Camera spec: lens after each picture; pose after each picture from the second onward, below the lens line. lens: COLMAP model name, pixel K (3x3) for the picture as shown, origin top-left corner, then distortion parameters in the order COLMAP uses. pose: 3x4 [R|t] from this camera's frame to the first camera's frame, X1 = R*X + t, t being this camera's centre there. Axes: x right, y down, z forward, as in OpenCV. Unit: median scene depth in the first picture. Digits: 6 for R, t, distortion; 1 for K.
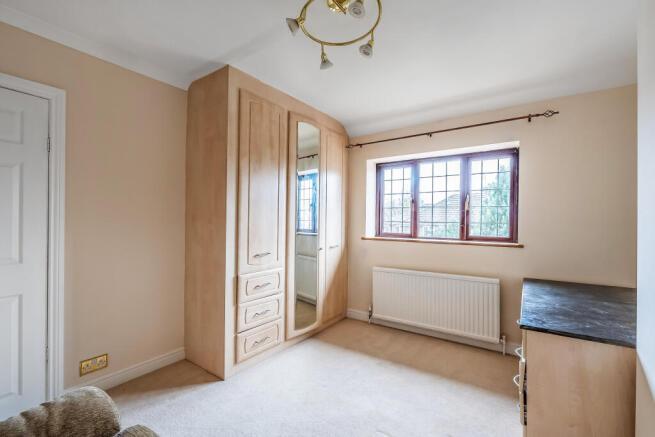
lens RADIAL K [[287.2, 0, 328.7], [0, 287.2, 221.3], [0, 0, 1]] dist [-0.002636, 0.001355]
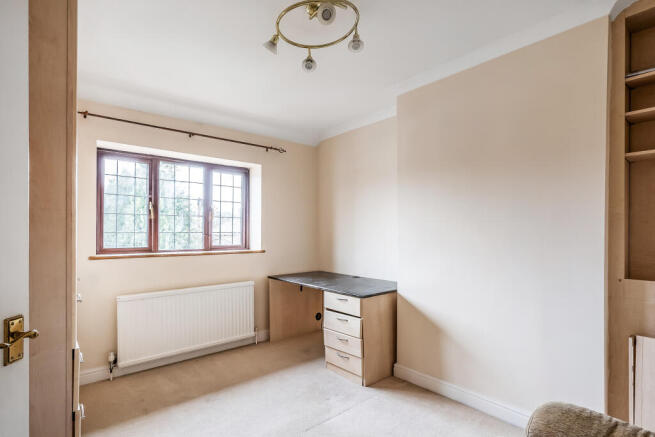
lens RADIAL K [[332.2, 0, 303.7], [0, 332.2, 233.2], [0, 0, 1]] dist [0.000021, -0.000224]
pose [[0.278184, -0.011464, 0.960460, -0.540536], [0.002106, 0.999934, 0.011325, -0.005283], [-0.960526, -0.001128, 0.278189, 0.364756]]
